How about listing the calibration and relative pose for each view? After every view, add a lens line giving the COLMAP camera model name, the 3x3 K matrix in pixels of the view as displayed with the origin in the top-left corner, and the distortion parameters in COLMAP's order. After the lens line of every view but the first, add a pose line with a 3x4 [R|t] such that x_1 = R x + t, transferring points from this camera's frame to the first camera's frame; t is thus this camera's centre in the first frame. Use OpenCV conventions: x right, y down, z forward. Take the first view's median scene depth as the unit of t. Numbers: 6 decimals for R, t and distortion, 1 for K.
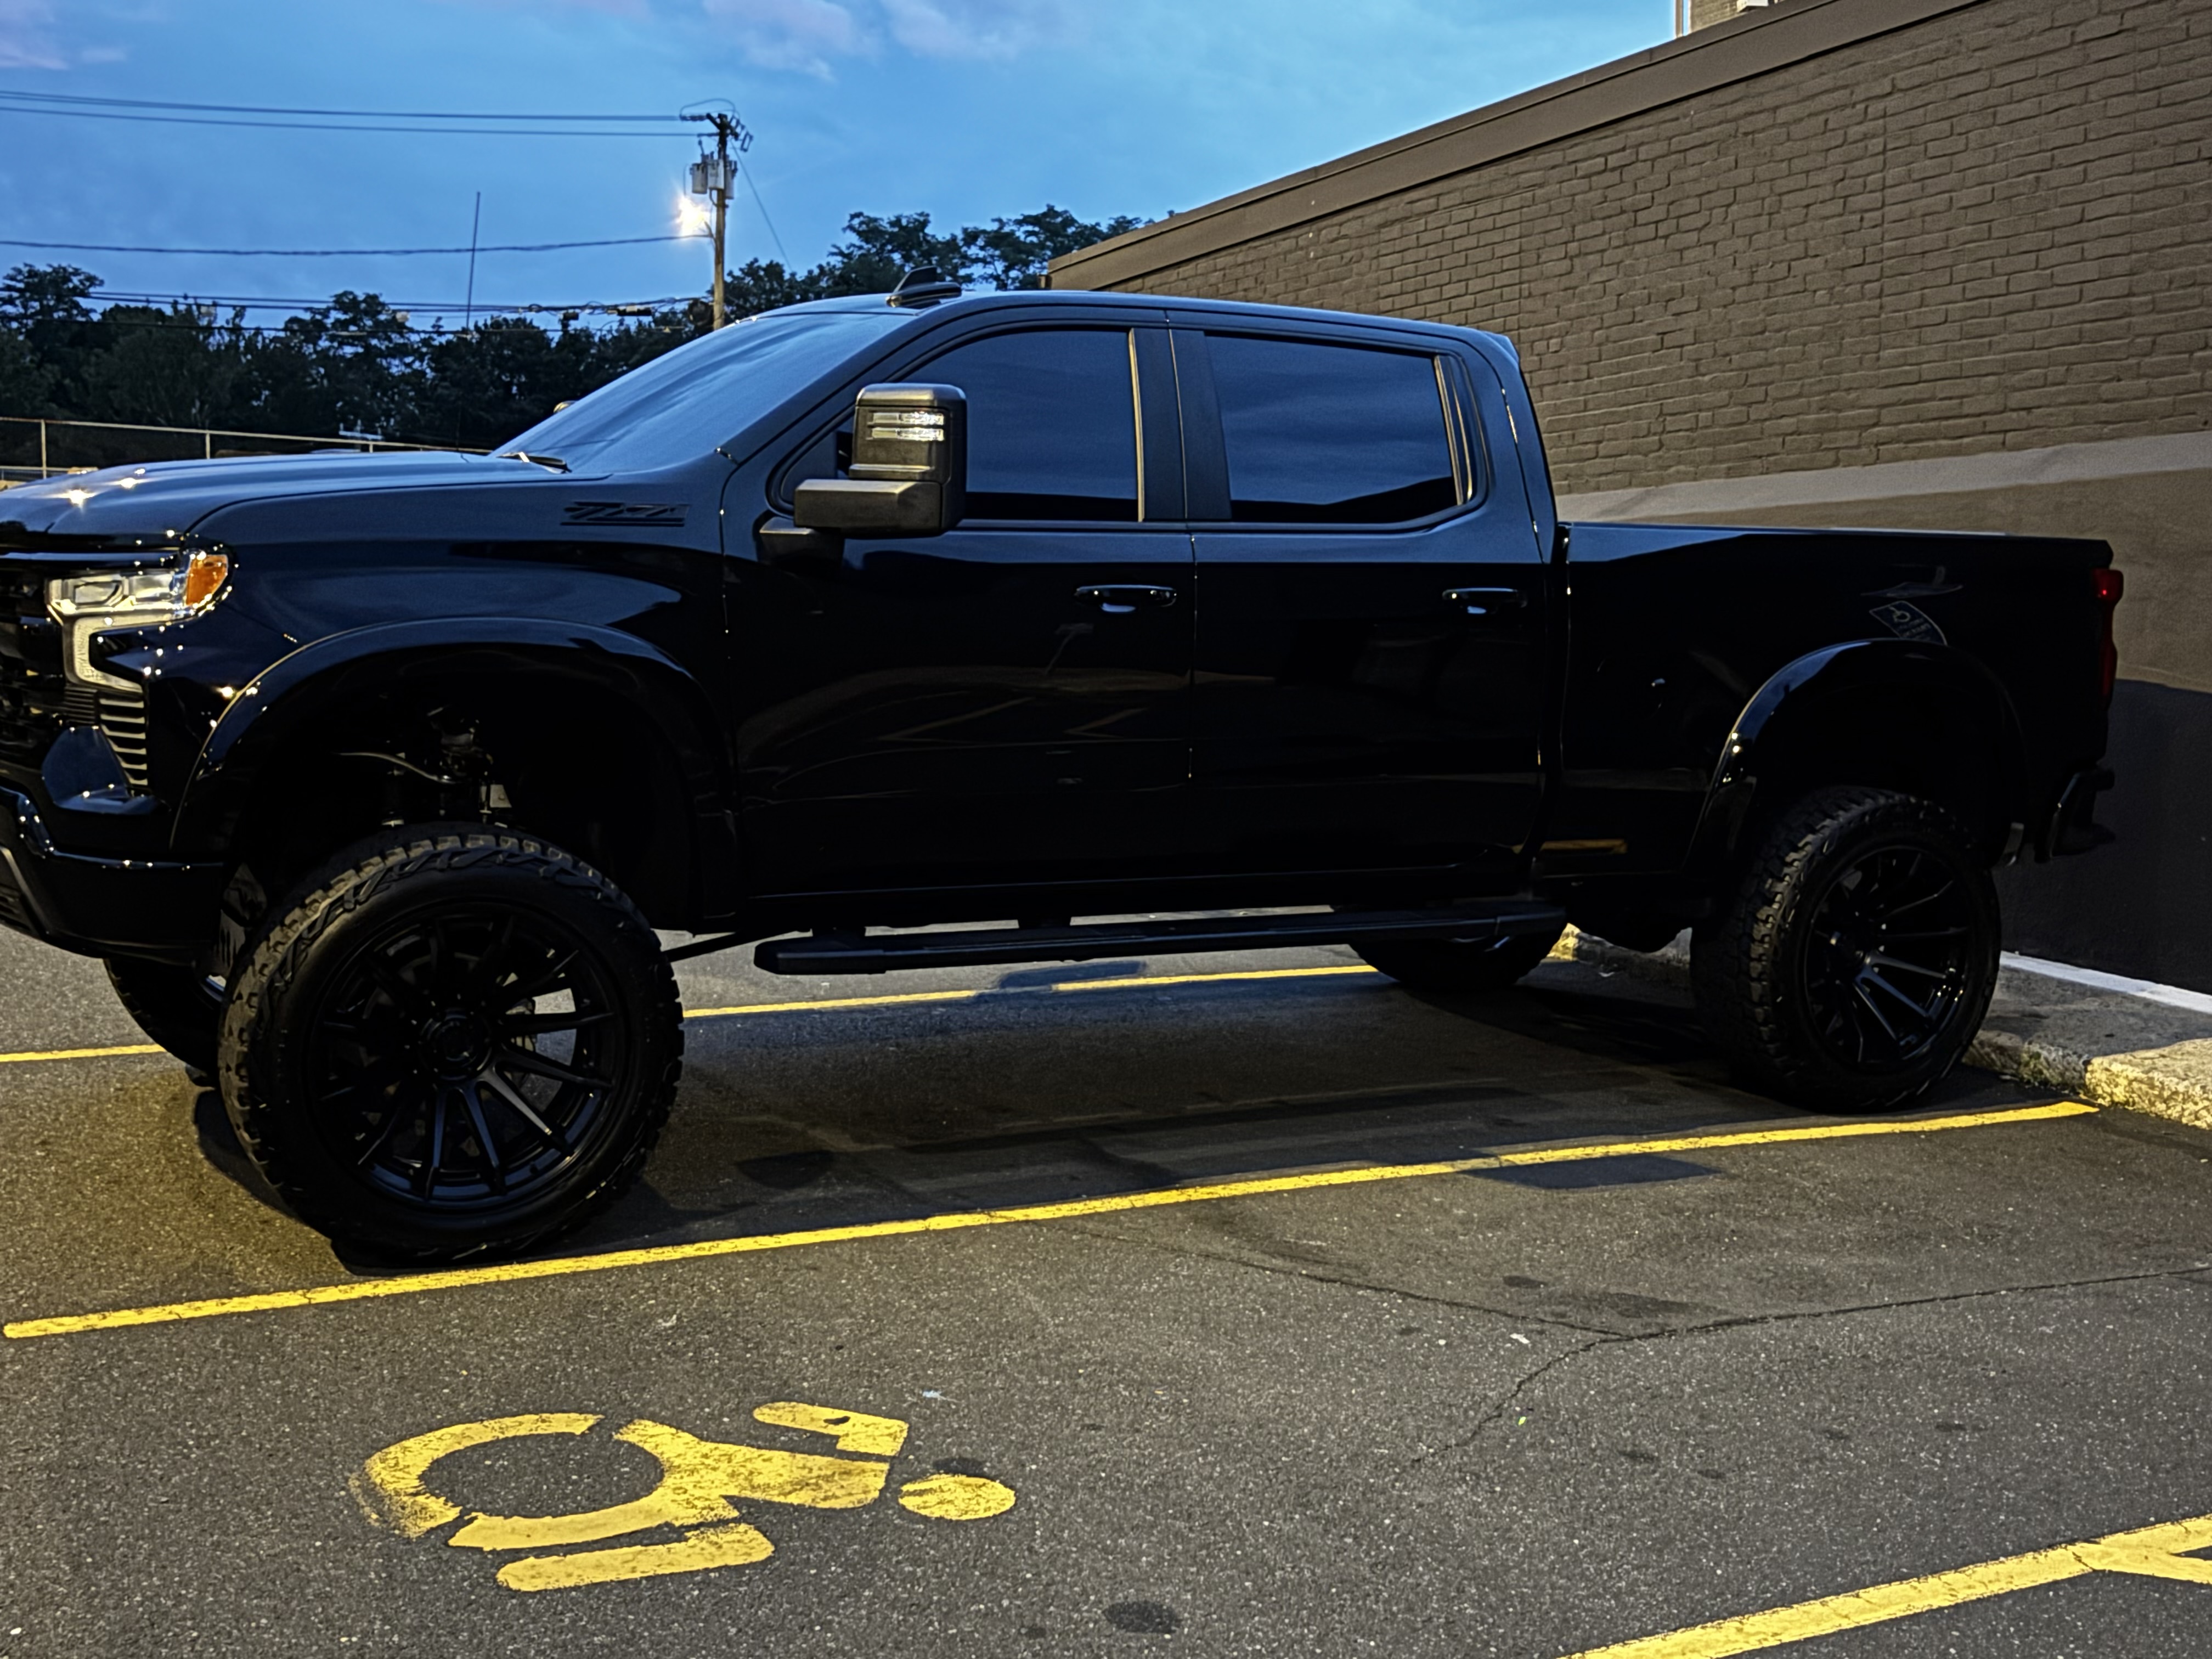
lens RADIAL K [[2628.0, 0, 1110.9], [0, 2628.0, 845.9], [0, 0, 1]] dist [0.029776, -0.060737]
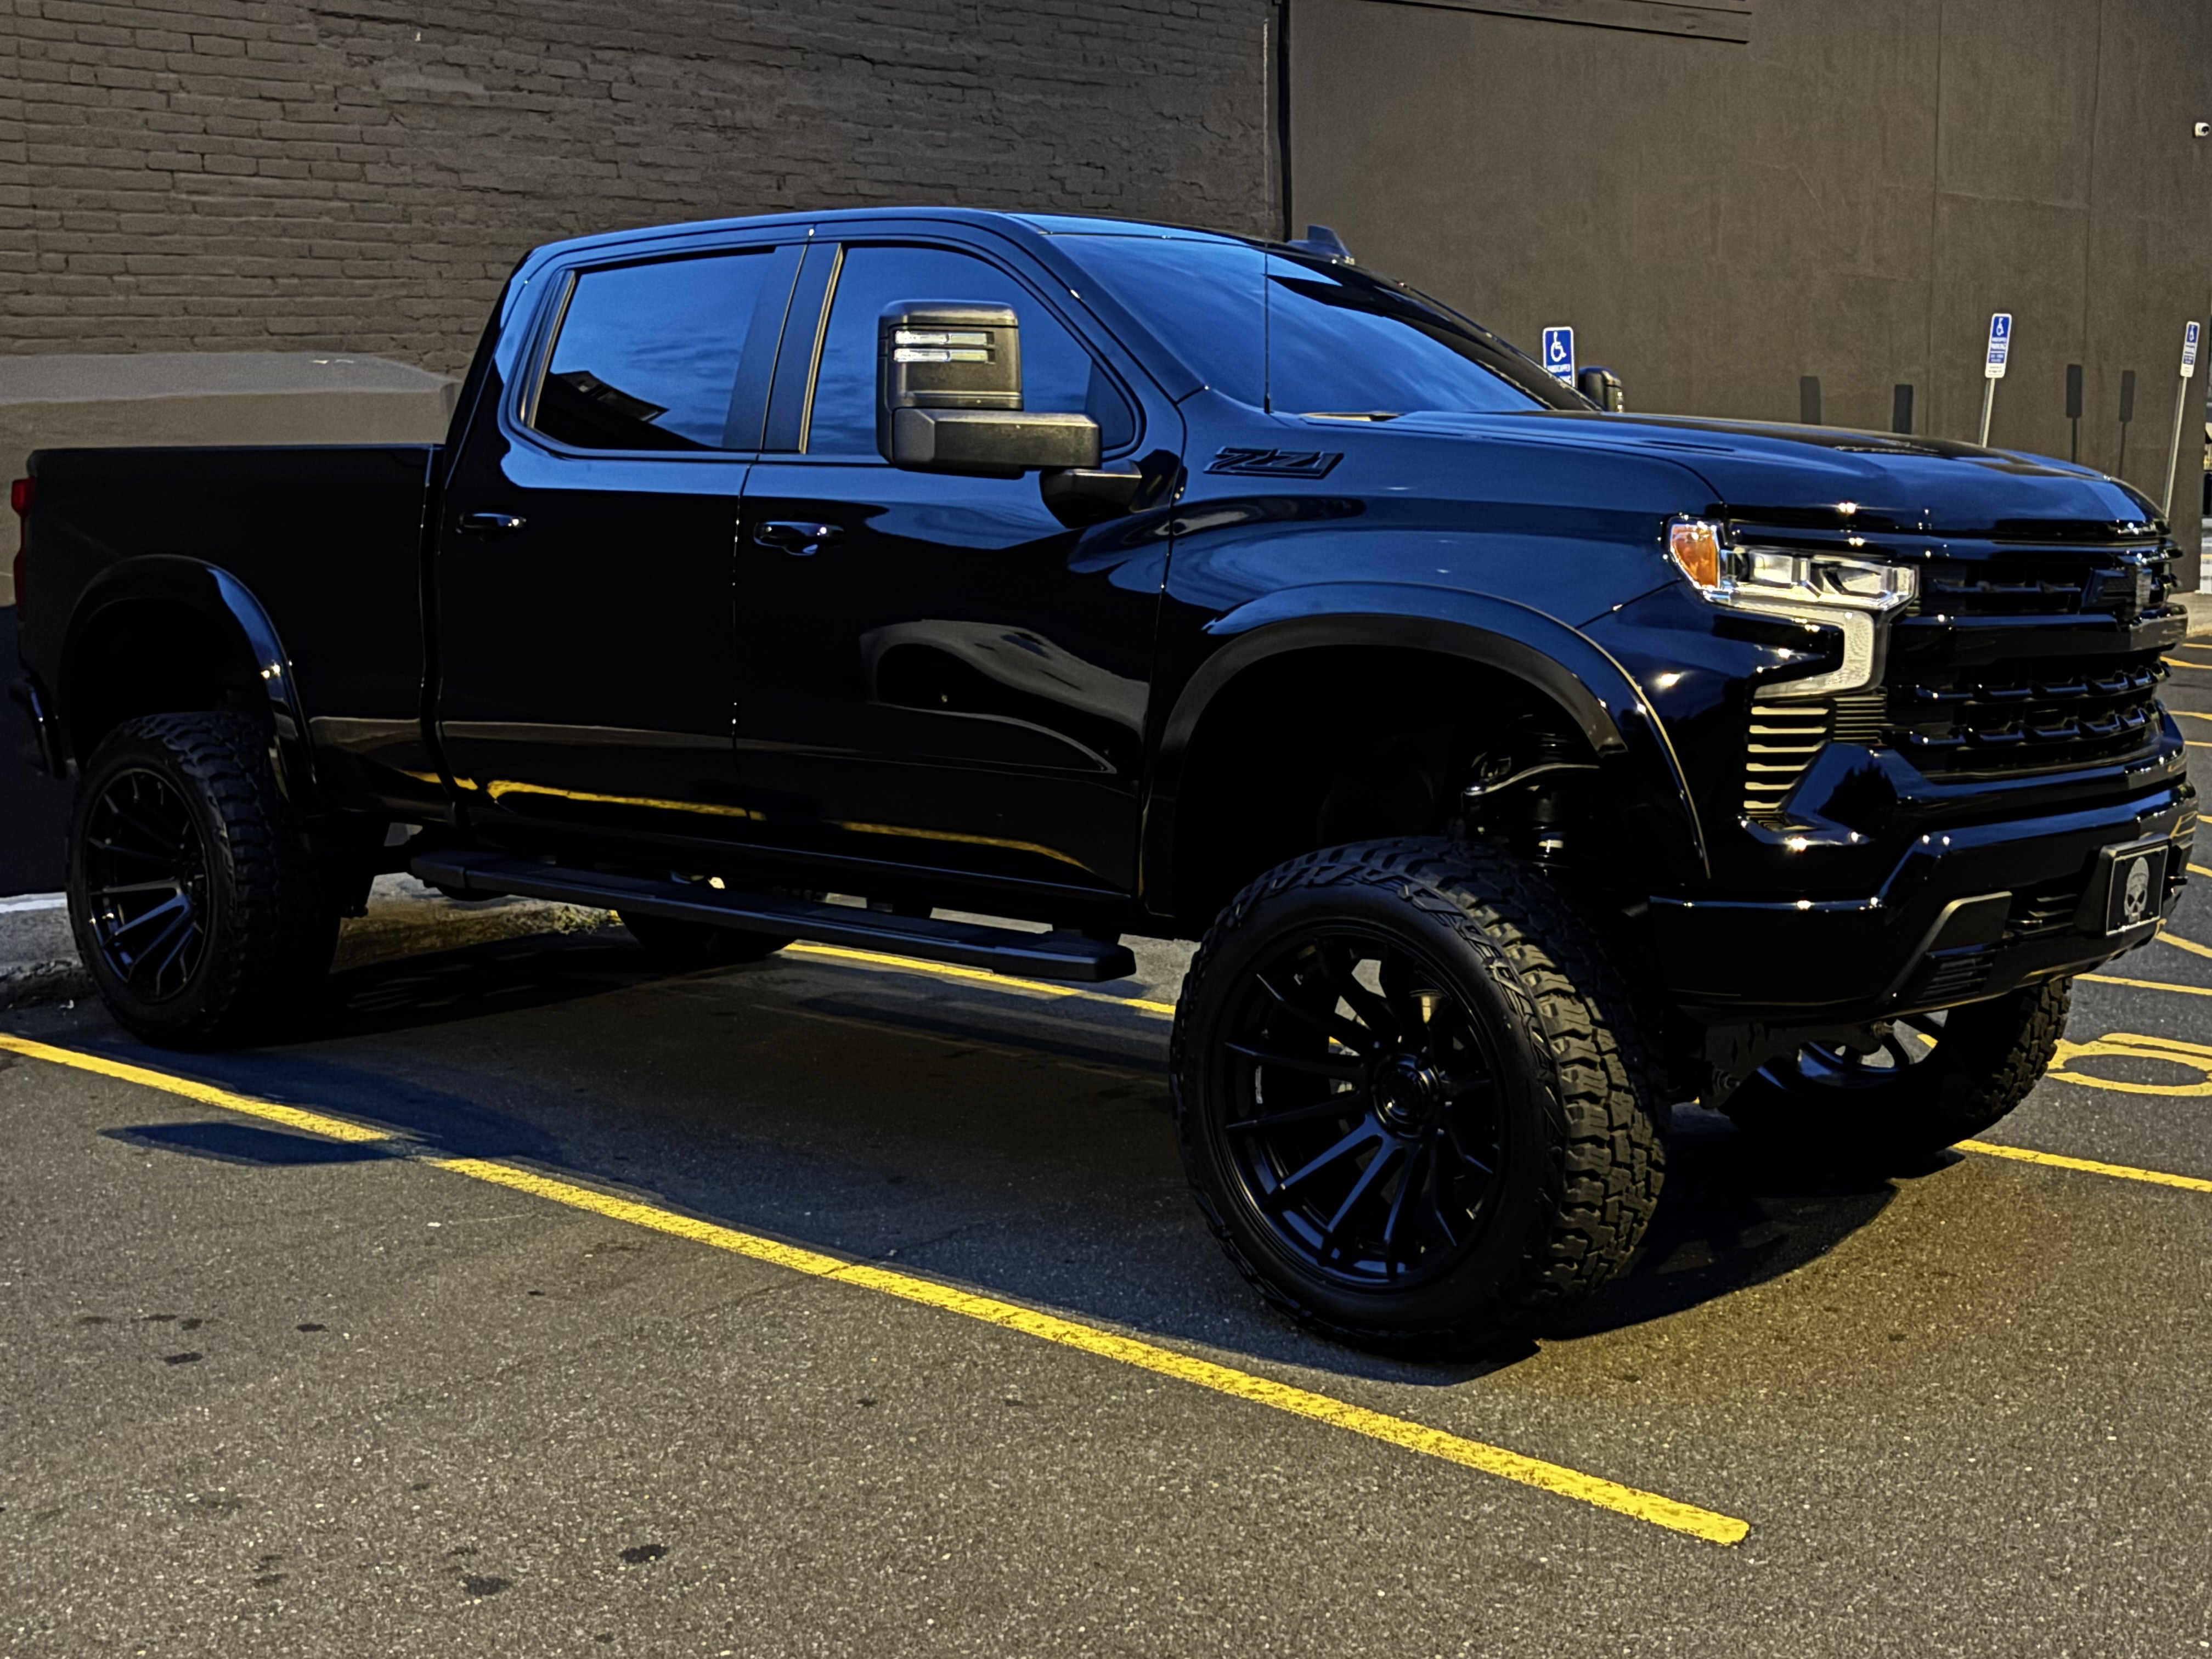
lens RADIAL K [[2628.0, 0, 1110.9], [0, 2628.0, 845.9], [0, 0, 1]] dist [0.029776, -0.060737]
pose [[-0.372339, -0.151439, 0.915658, -0.675309], [0.092281, 0.975668, 0.198889, -0.132329], [-0.923498, 0.158552, -0.349304, 0.986082]]
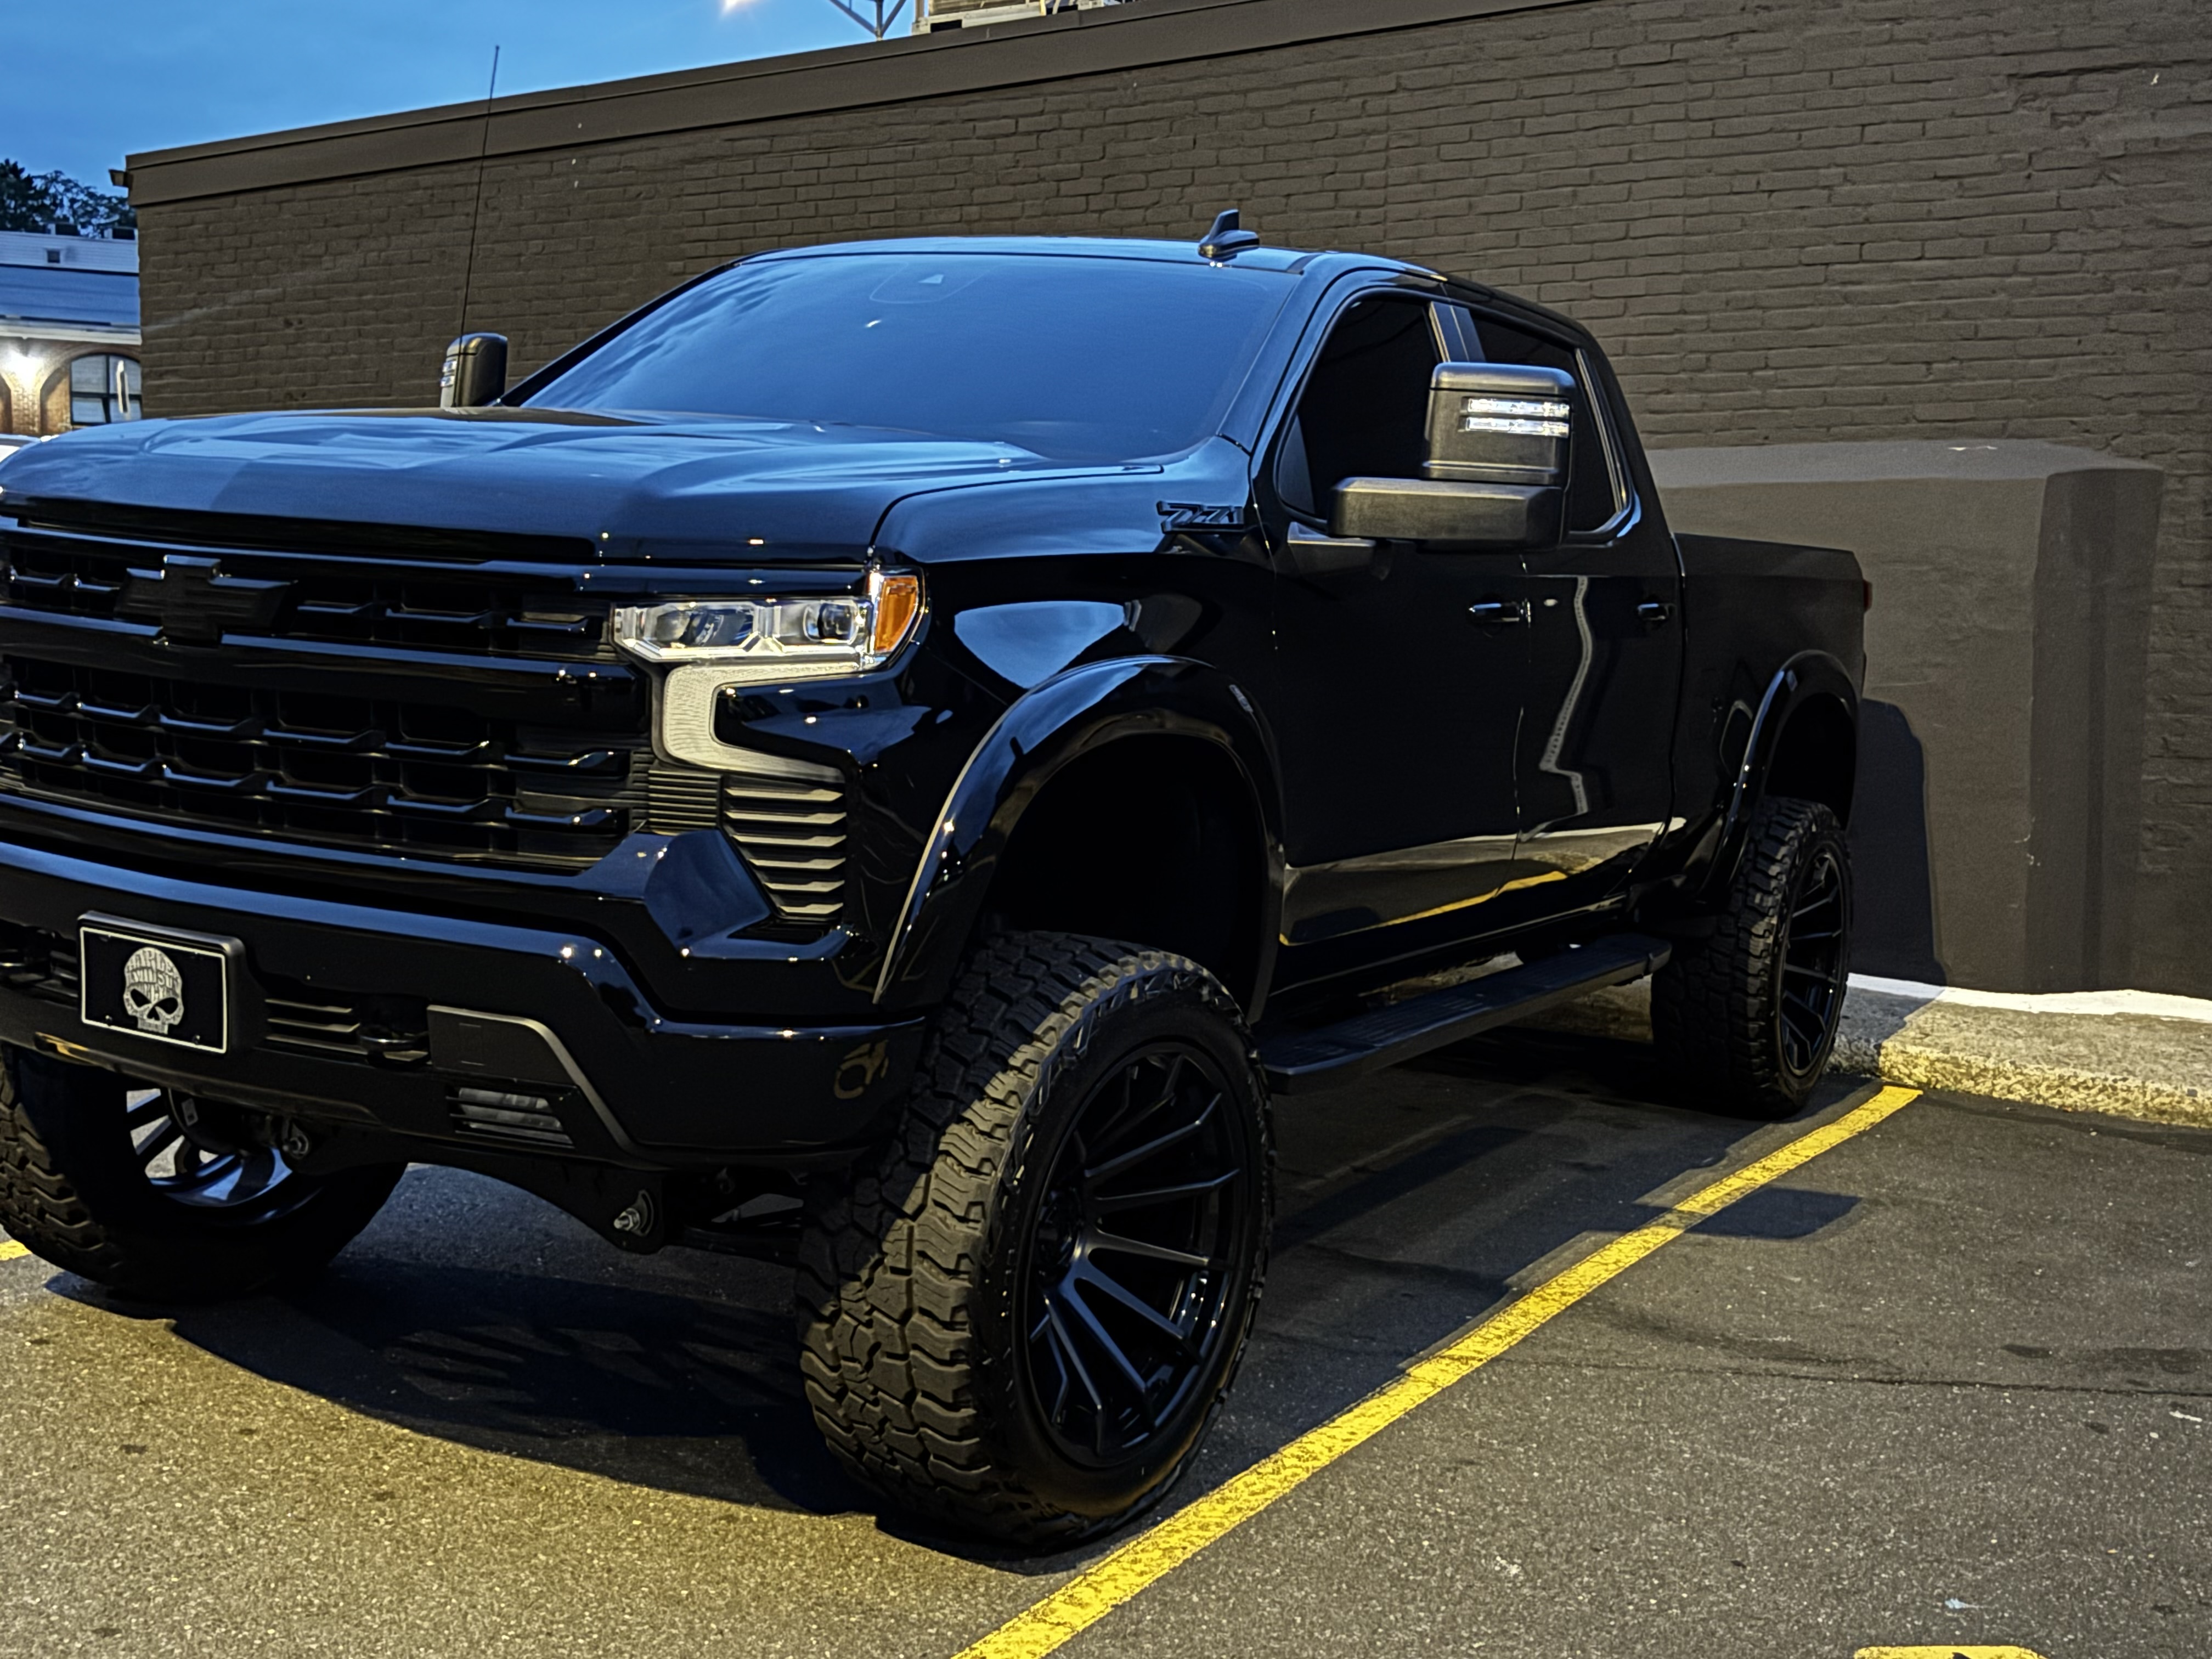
lens RADIAL K [[2628.0, 0, 1110.9], [0, 2628.0, 845.9], [0, 0, 1]] dist [0.029776, -0.060737]
pose [[0.847242, -0.042888, 0.529473, -0.367609], [0.033413, 0.999064, 0.027459, -0.031050], [-0.530155, -0.005573, 0.847883, 0.218690]]
